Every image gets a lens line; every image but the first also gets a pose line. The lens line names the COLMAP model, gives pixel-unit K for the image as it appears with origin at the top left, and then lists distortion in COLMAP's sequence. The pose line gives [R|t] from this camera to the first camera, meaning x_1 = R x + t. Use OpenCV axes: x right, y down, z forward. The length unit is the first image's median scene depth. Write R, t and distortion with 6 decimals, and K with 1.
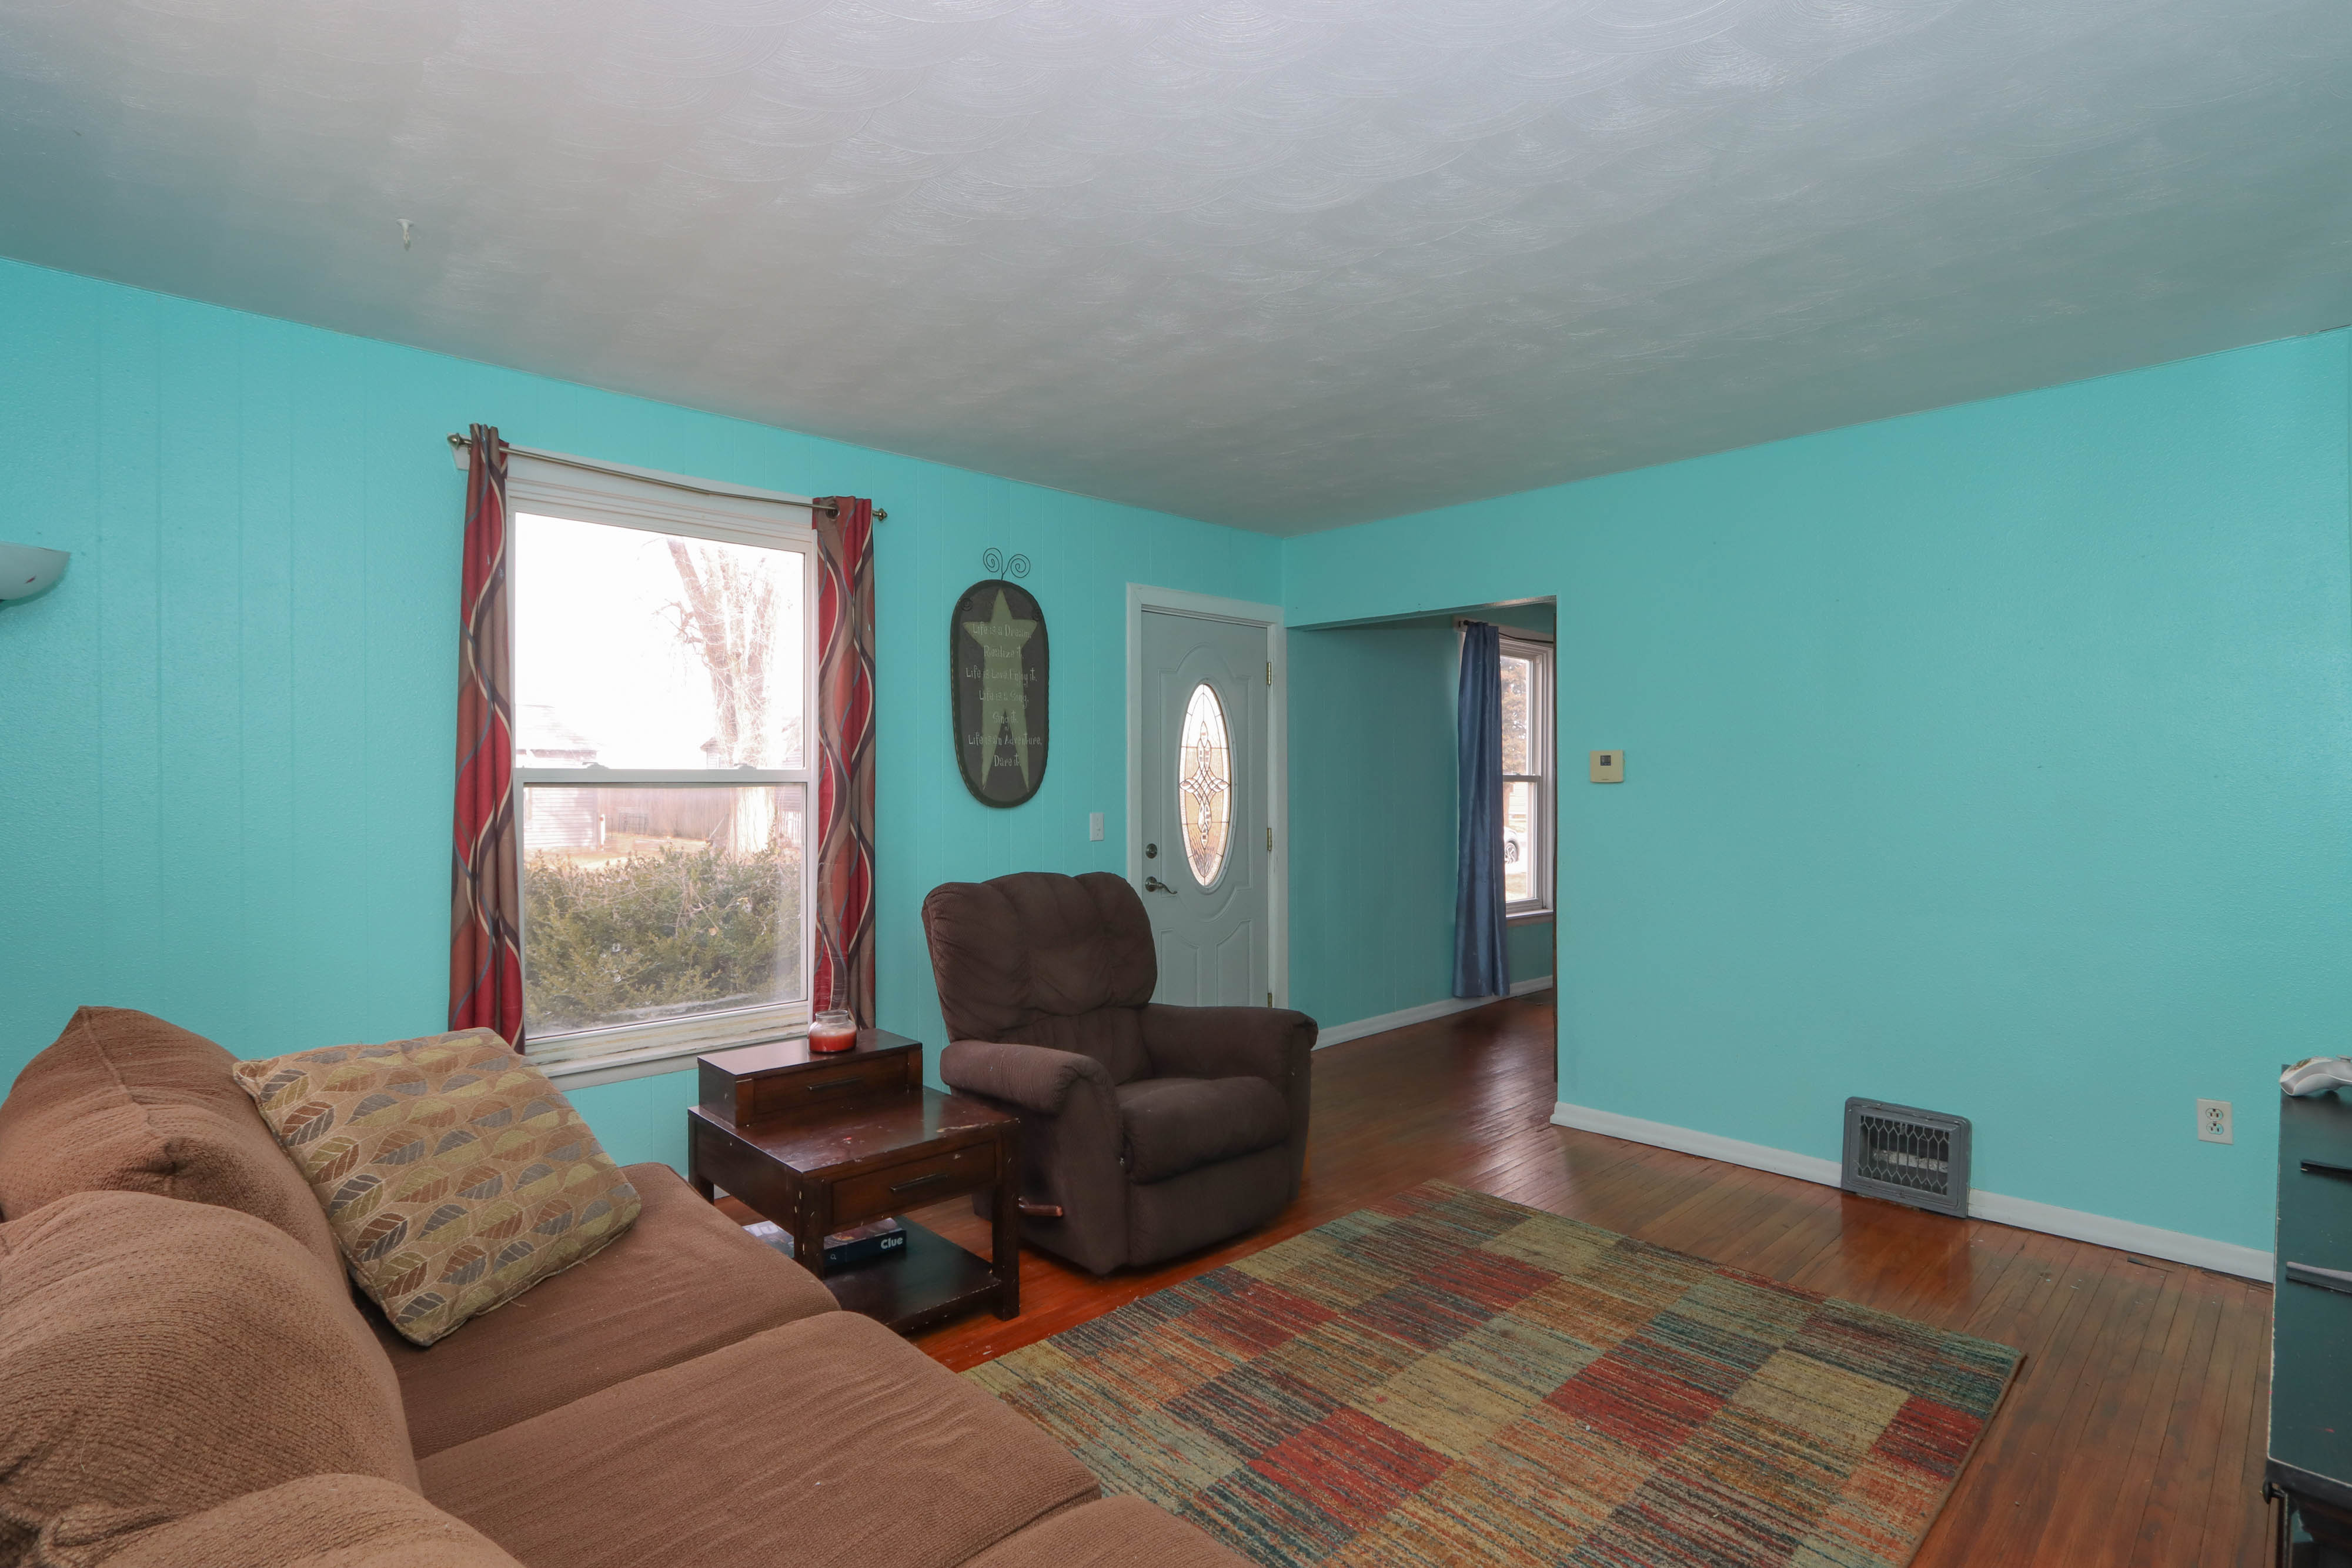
lens RADIAL K [[1106.3, 0, 1173.8], [0, 1106.3, 794.4], [0, 0, 1]] dist [-0.017381, 0.000179]
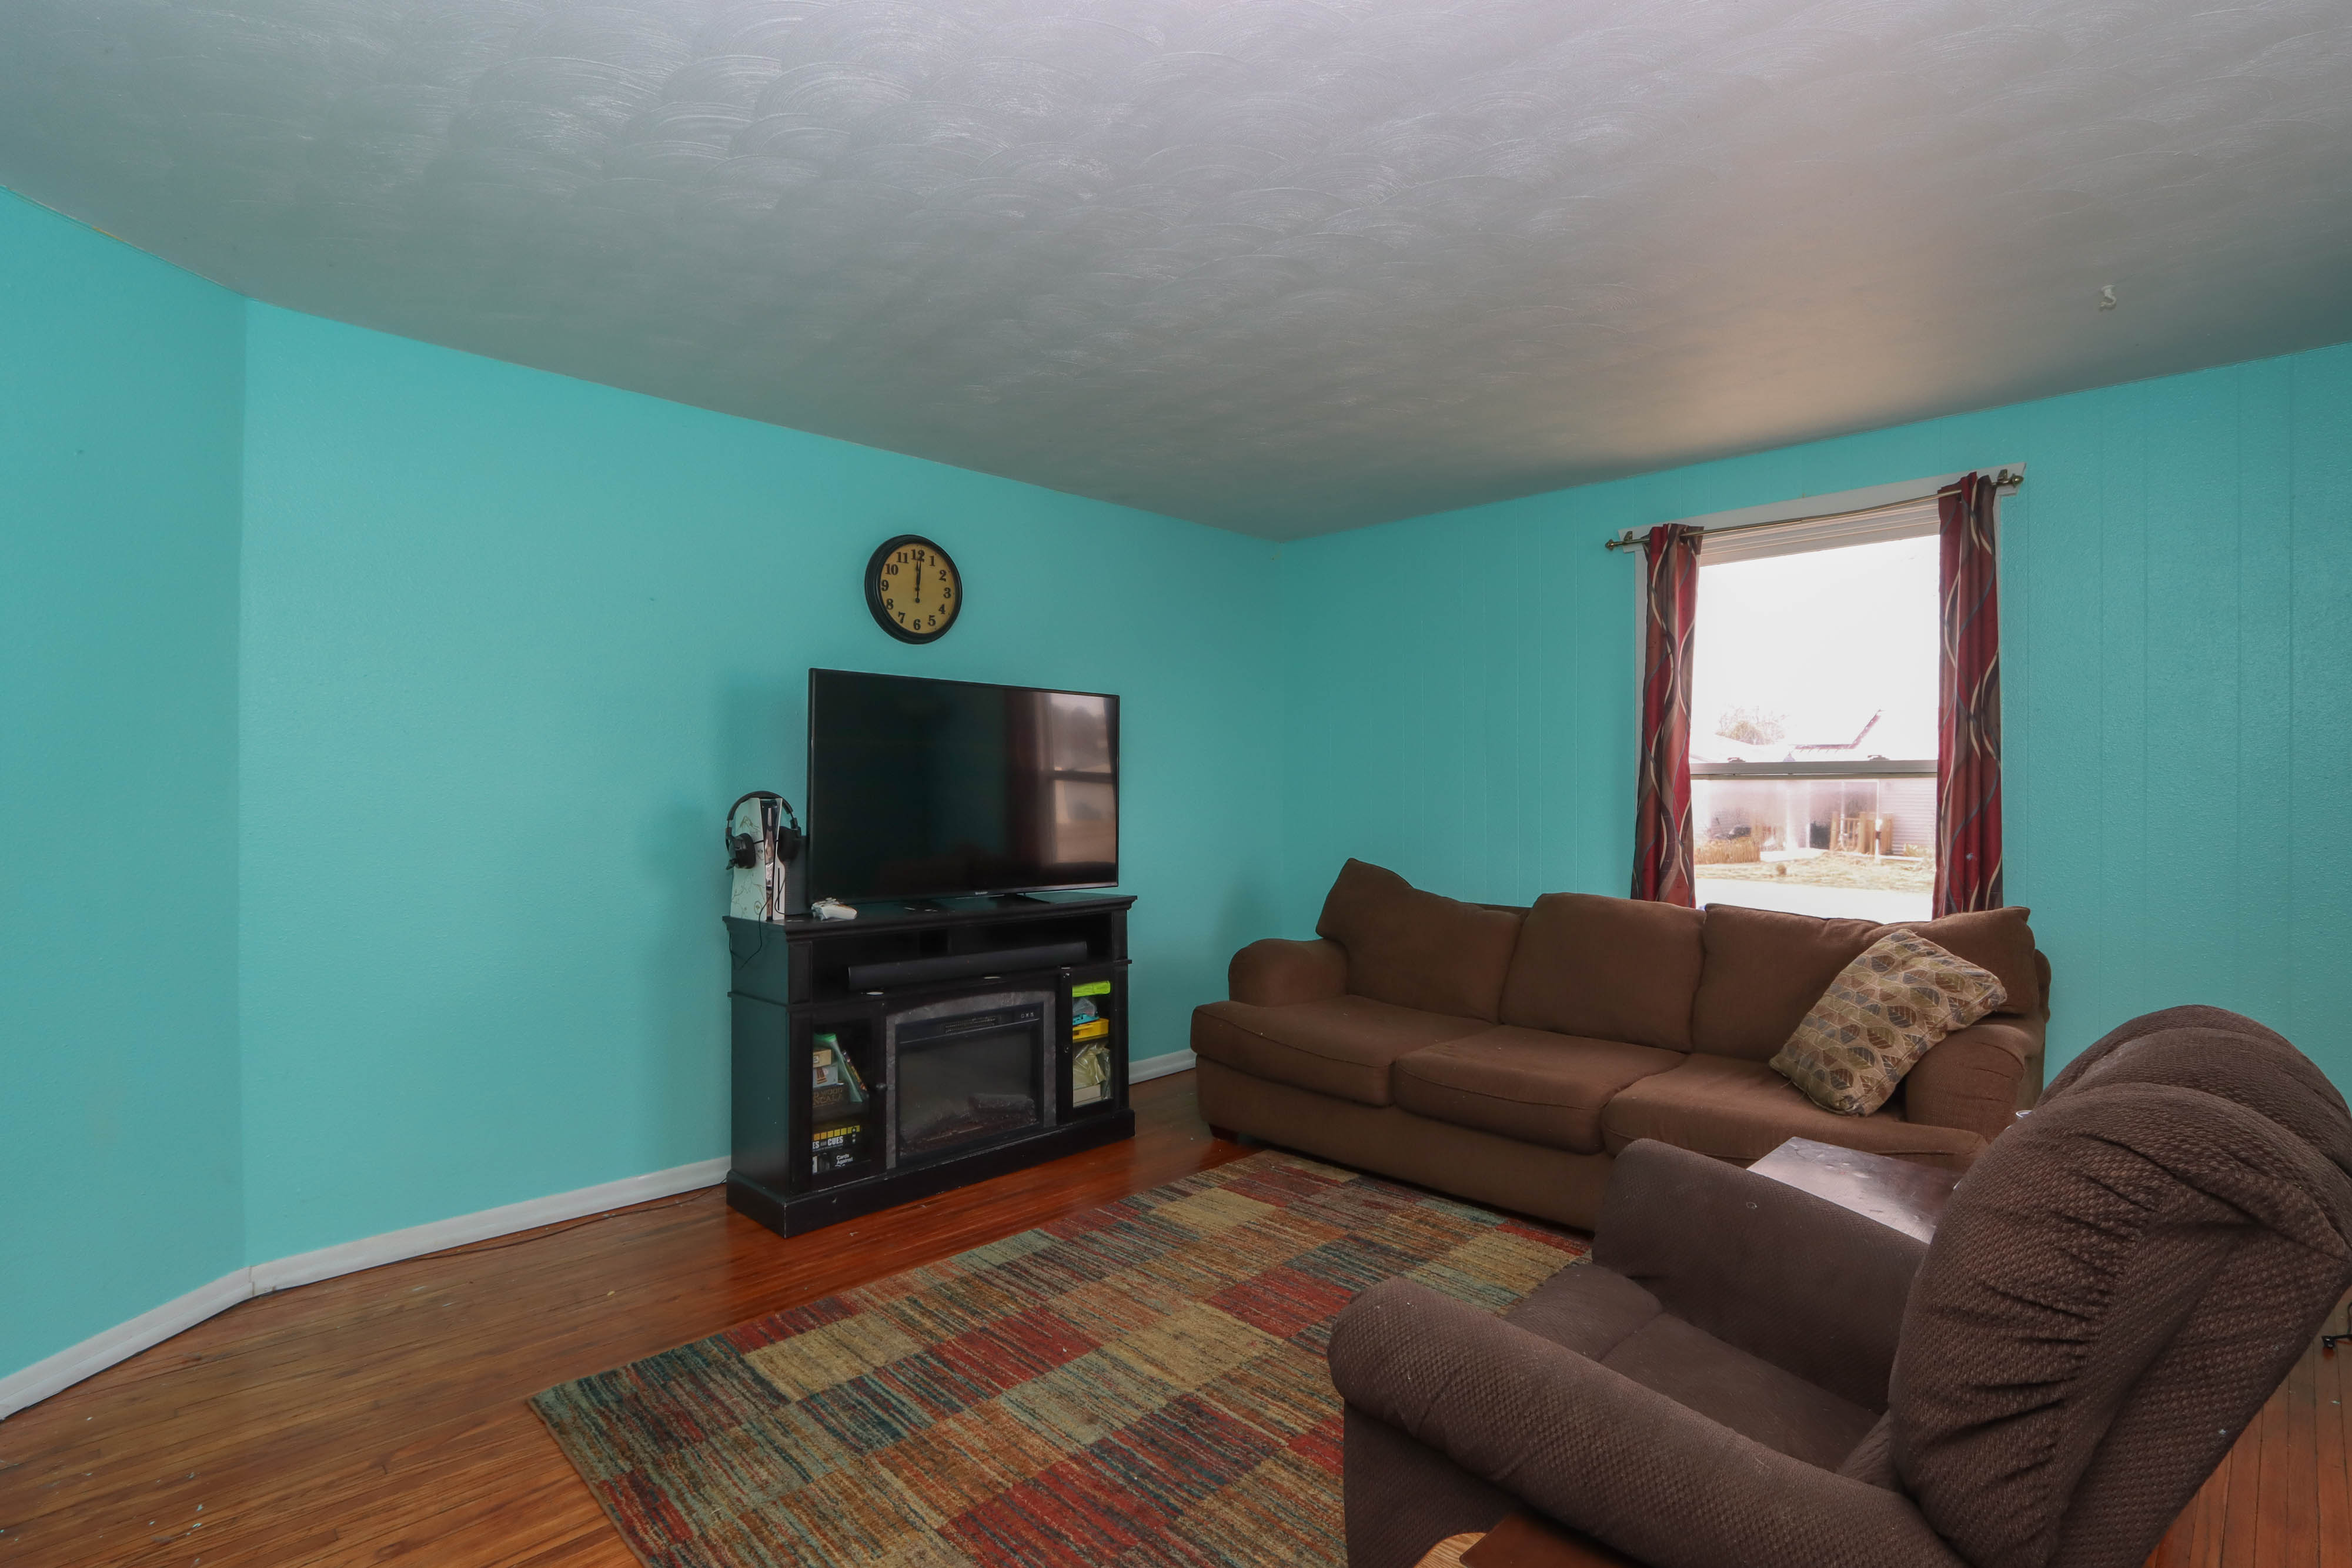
lens RADIAL K [[1111.7, 0, 1167.3], [0, 1111.7, 801.5], [0, 0, 1]] dist [-0.023506, -0.000029]
pose [[-0.999862, -0.004027, -0.016093, 0.216748], [-0.004497, 0.999562, 0.029256, -0.010062], [0.015968, 0.029324, -0.999442, 1.539654]]
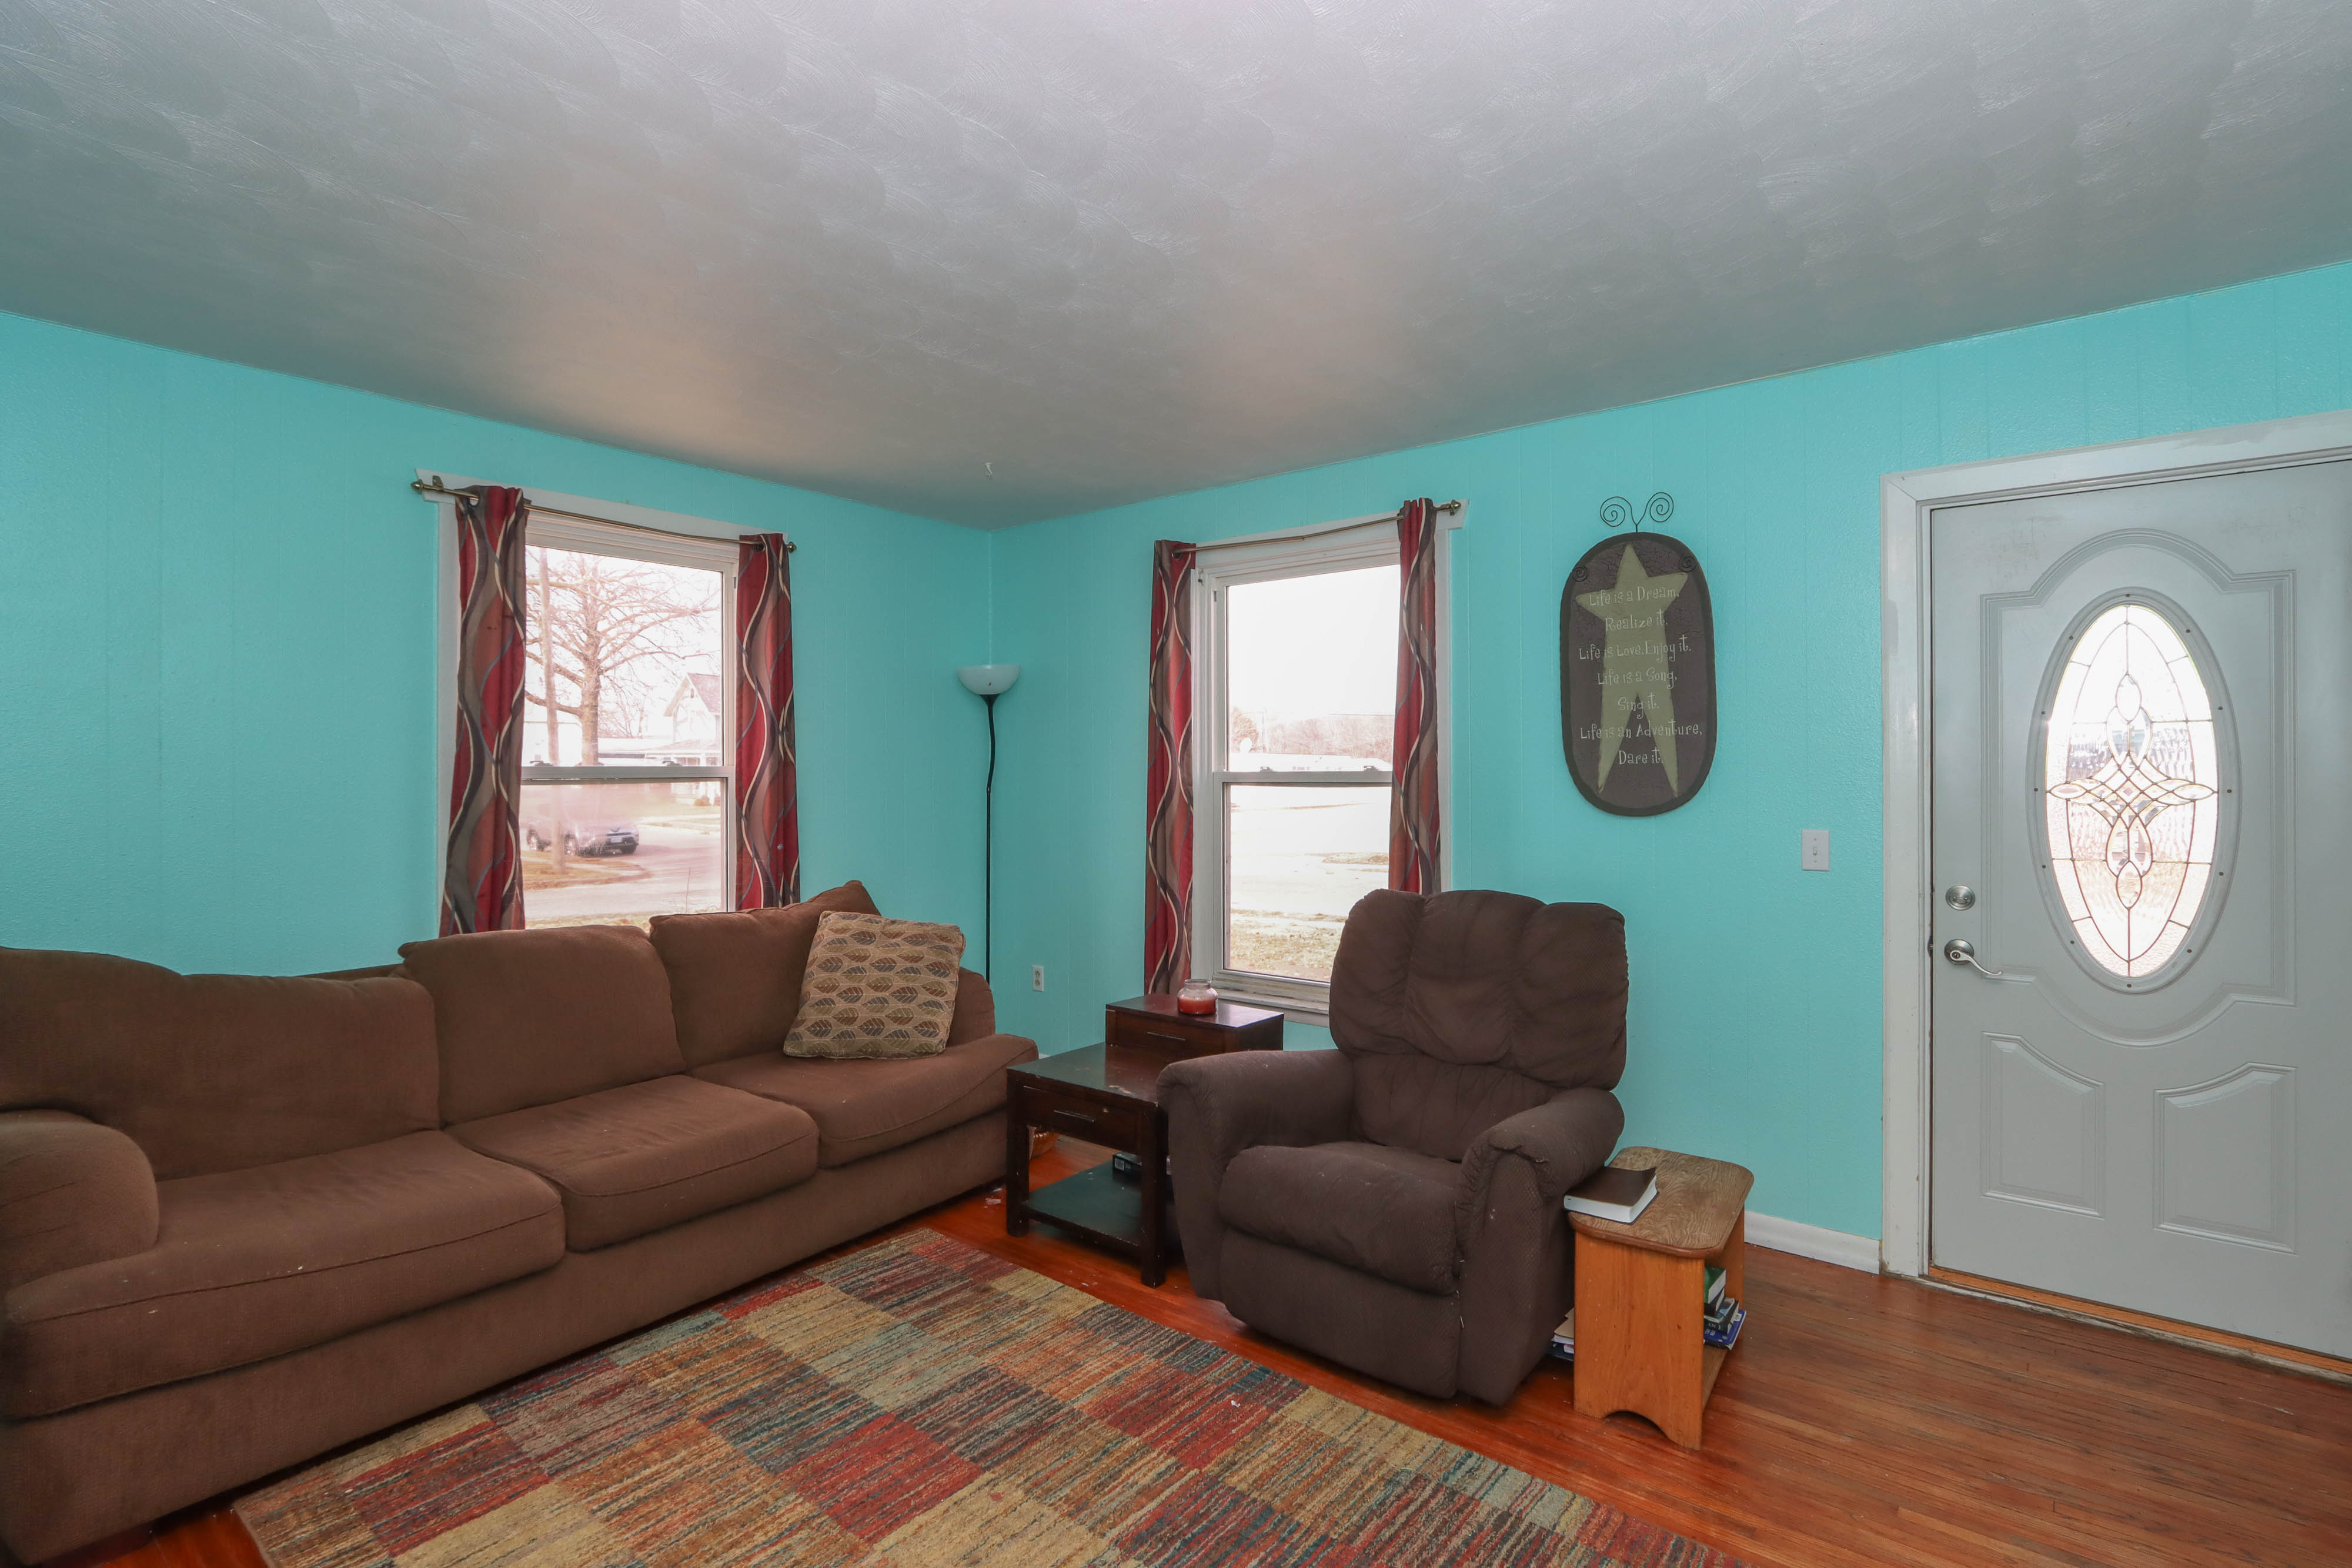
lens RADIAL K [[1113.5, 0, 1170.9], [0, 1113.5, 779.2], [0, 0, 1]] dist [-0.021478, 0.000154]
pose [[0.141399, 0.001481, -0.989952, 0.798995], [-0.011368, 0.999935, -0.000128, -0.014649], [0.989887, 0.011272, 0.141407, 0.749887]]
